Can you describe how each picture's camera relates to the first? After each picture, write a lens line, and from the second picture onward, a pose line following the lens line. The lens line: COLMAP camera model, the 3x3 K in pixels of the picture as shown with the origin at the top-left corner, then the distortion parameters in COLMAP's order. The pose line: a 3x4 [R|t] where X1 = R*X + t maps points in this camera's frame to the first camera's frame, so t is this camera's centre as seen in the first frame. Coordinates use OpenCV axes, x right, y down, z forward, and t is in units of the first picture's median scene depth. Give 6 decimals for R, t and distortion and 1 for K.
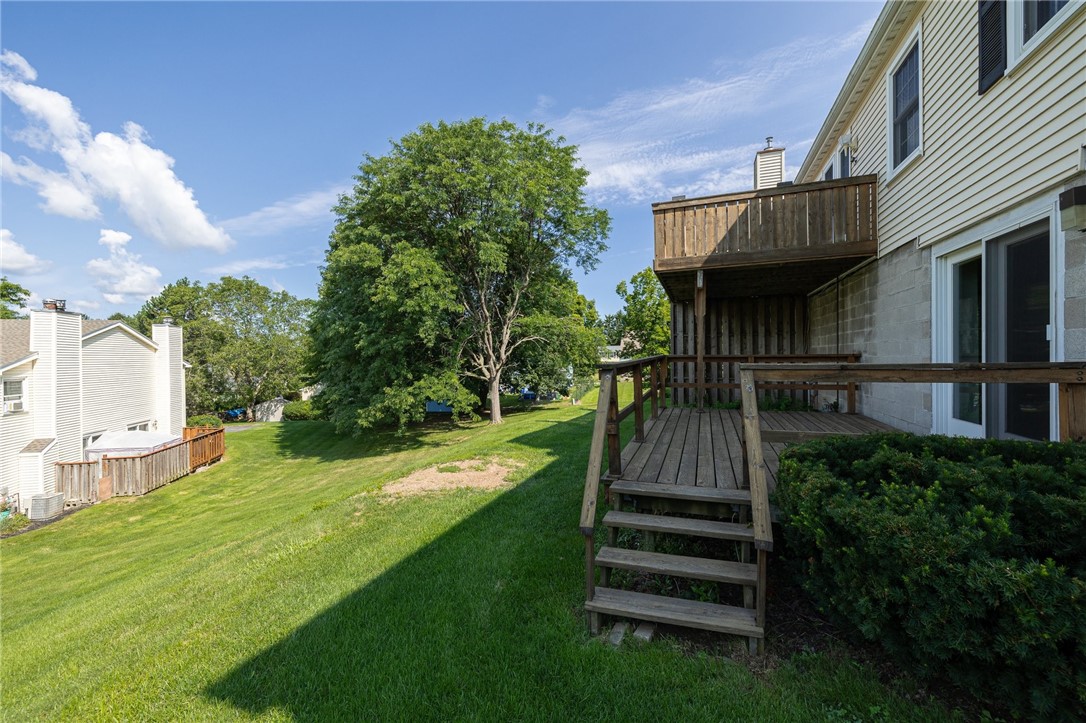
lens RADIAL K [[453.7, 0, 537.9], [0, 453.7, 365.6], [0, 0, 1]] dist [-0.000349, 0.002781]
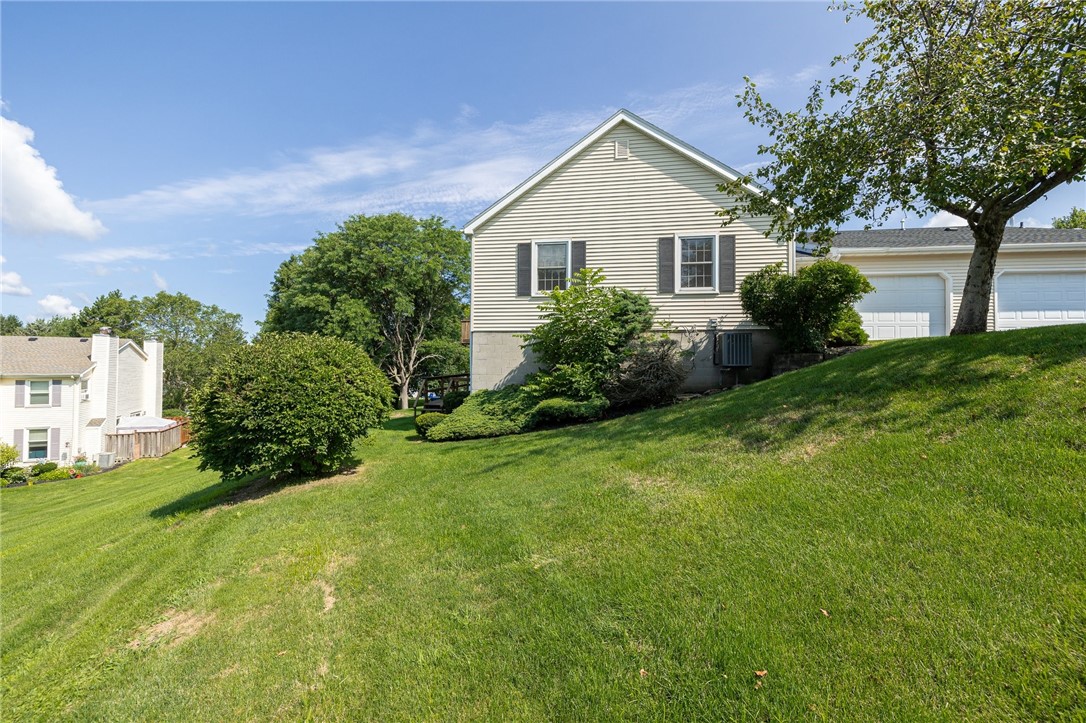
lens RADIAL K [[453.7, 0, 542.2], [0, 453.7, 358.6], [0, 0, 1]] dist [-0.000349, 0.002781]
pose [[0.982130, 0.021266, 0.187001, 0.069486], [-0.014819, 0.999249, -0.035807, -0.006484], [-0.187622, 0.032396, 0.981707, -0.550611]]
